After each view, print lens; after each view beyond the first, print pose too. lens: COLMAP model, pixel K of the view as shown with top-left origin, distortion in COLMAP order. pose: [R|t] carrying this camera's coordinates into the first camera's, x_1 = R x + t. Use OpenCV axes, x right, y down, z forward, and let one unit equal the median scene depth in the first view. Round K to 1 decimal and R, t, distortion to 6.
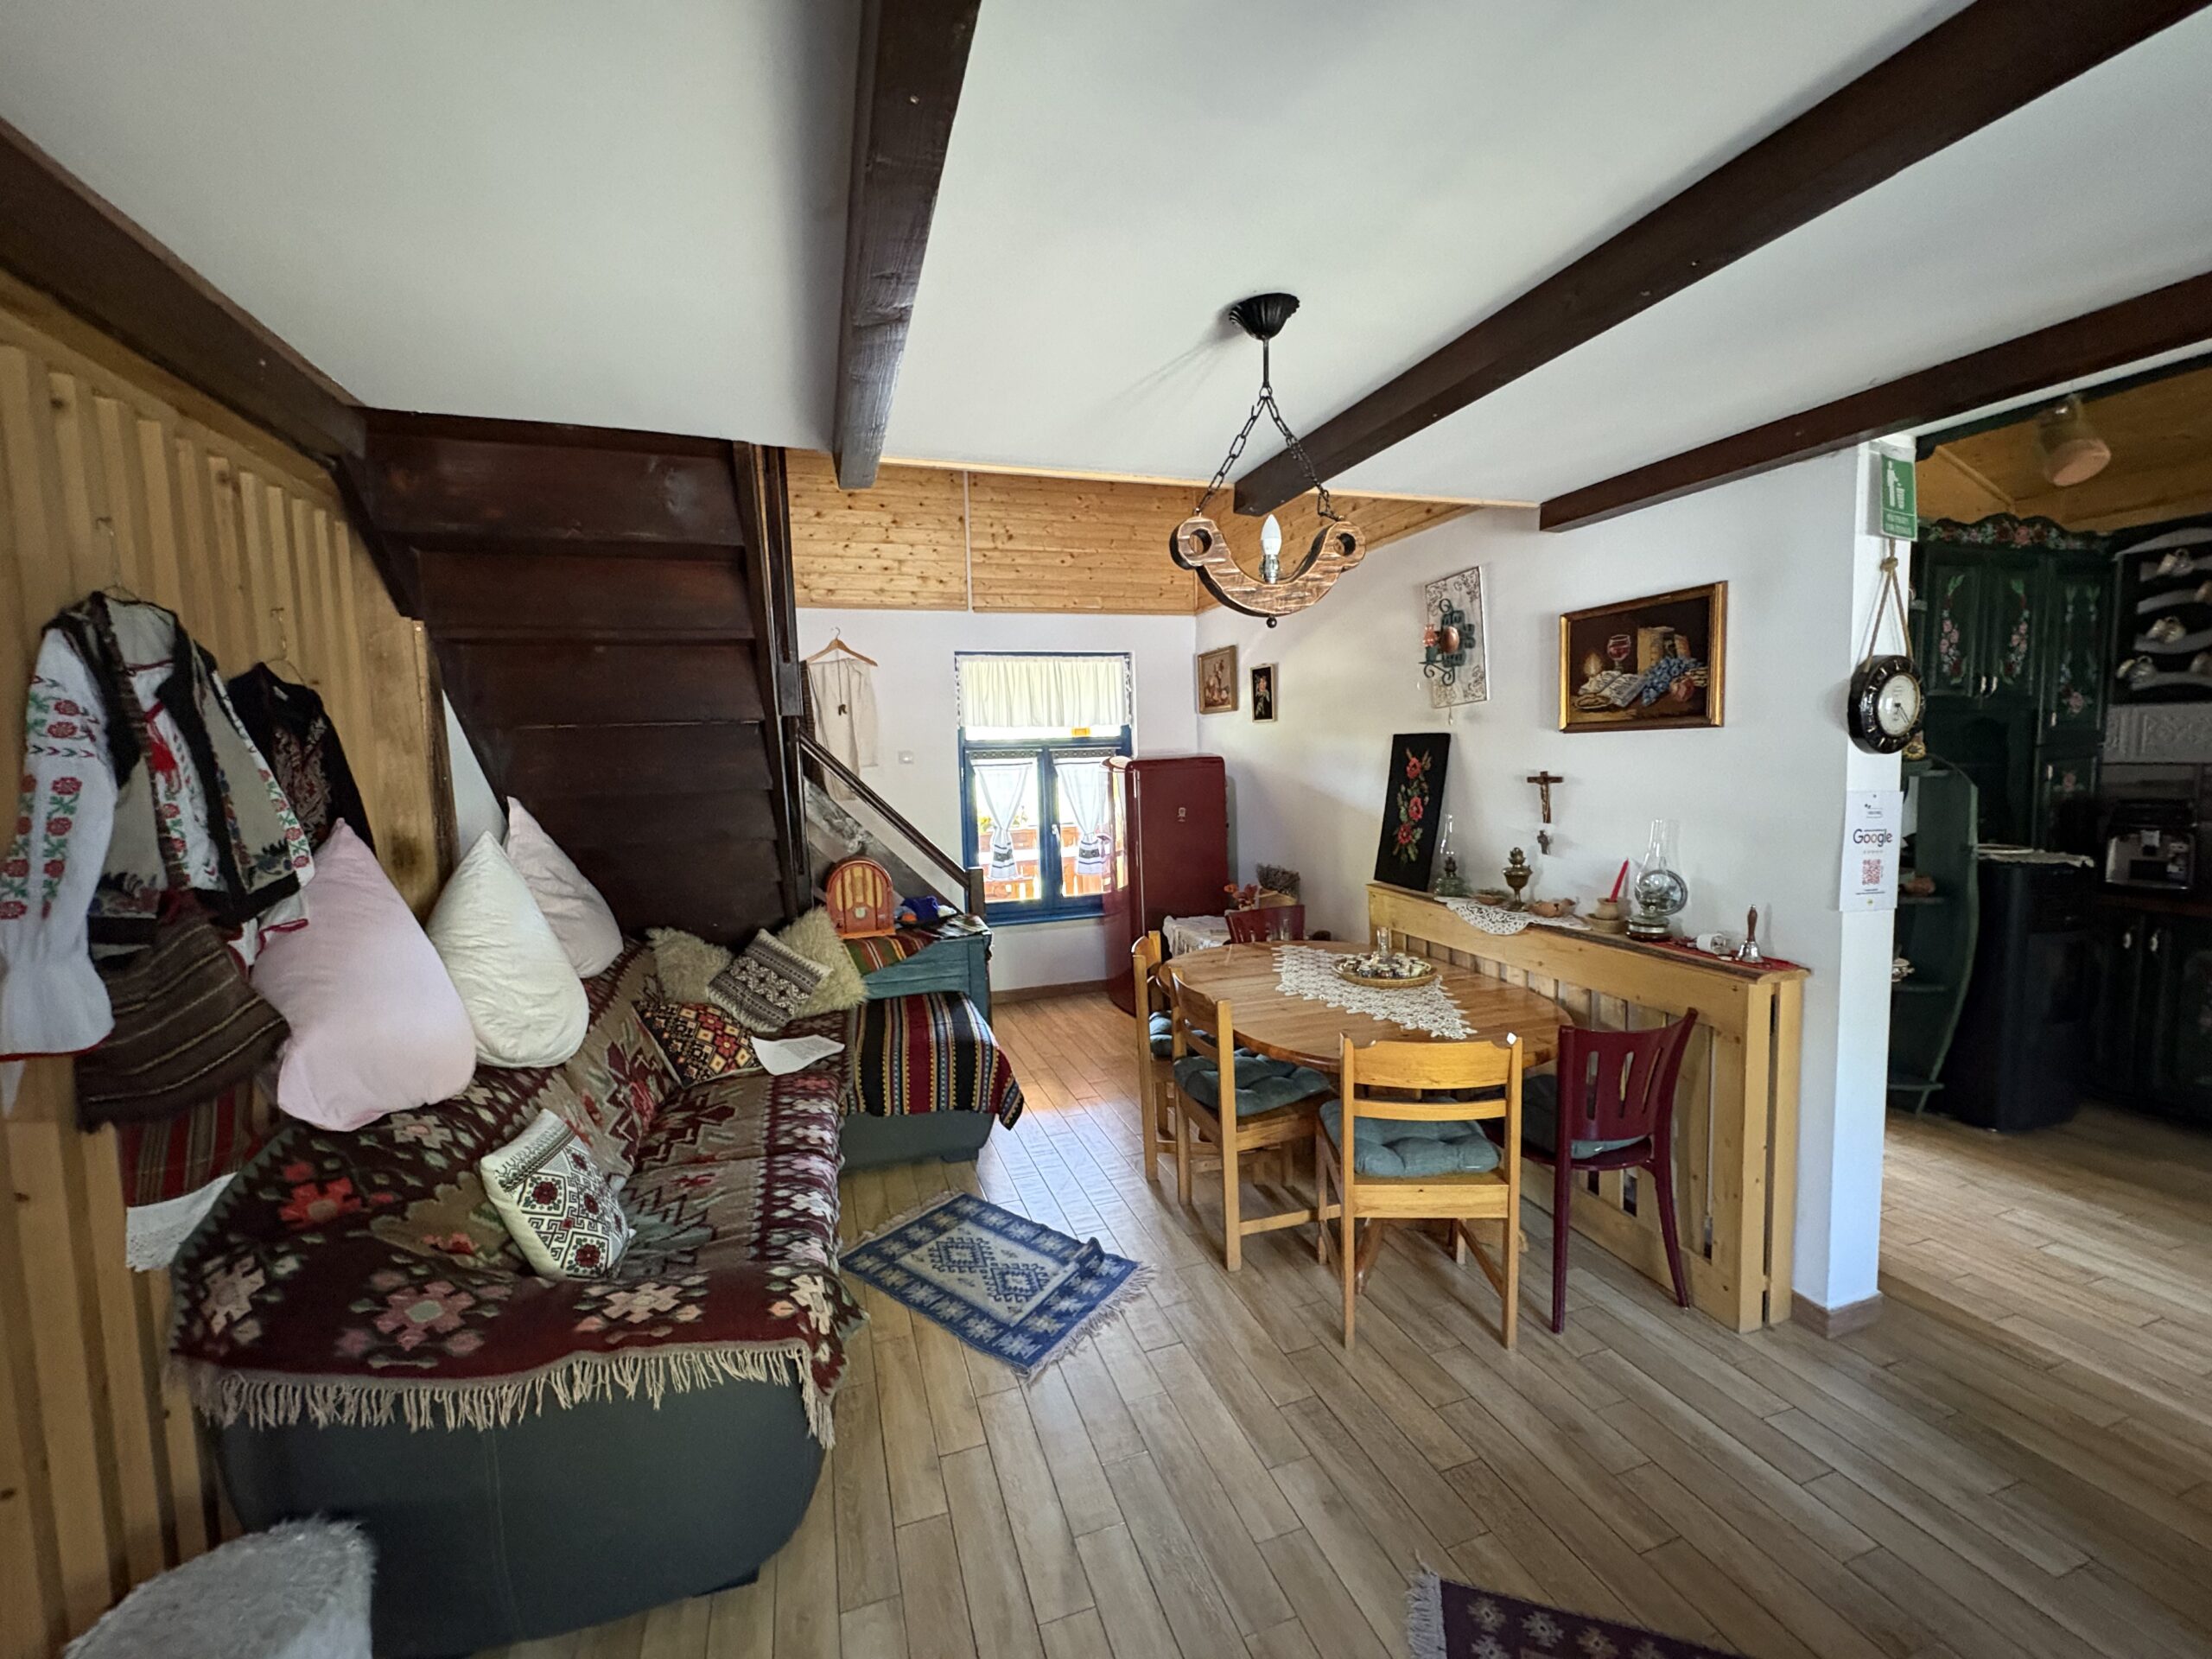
lens RADIAL K [[876.1, 0, 1106.0], [0, 876.1, 829.5], [0, 0, 1]] dist [0.001324, 0.000438]
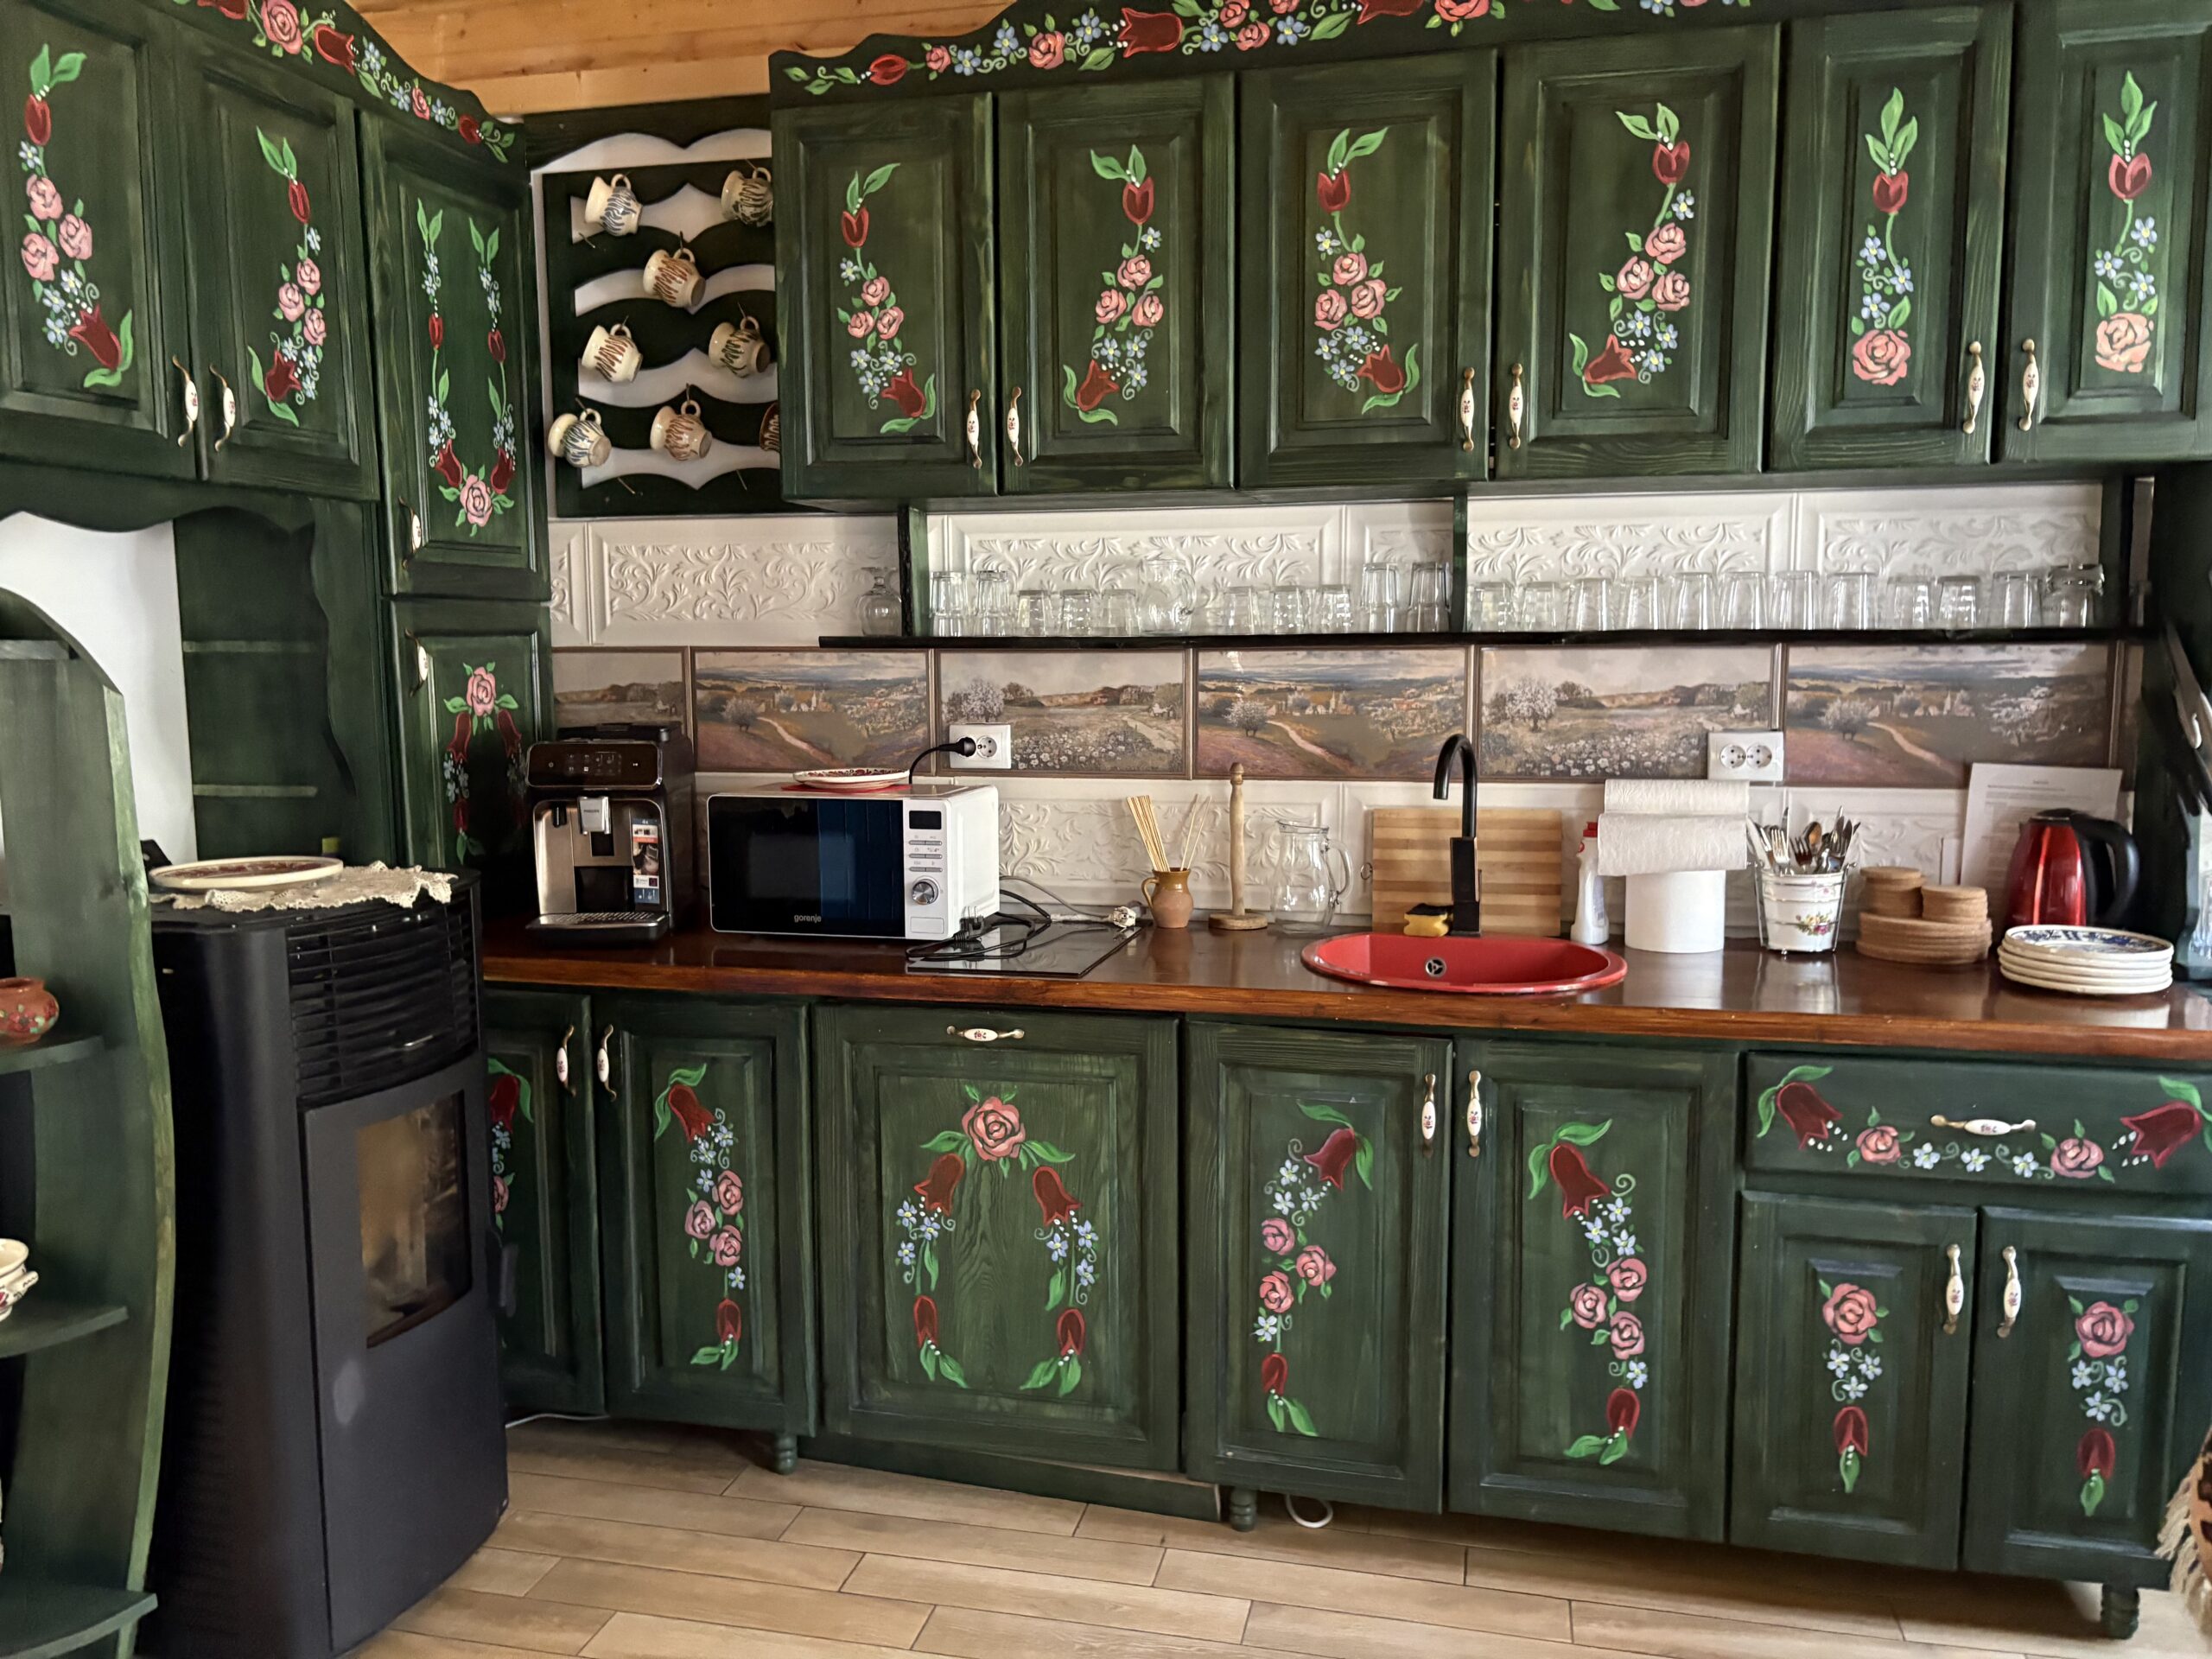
lens RADIAL K [[1695.3, 0, 1124.8], [0, 1695.3, 868.6], [0, 0, 1]] dist [0.054023, -0.057756]
pose [[0.526552, -0.089147, 0.845456, 0.578409], [0.067033, 0.995744, 0.063246, 0.000405], [-0.847496, 0.023371, 0.530286, 0.315935]]
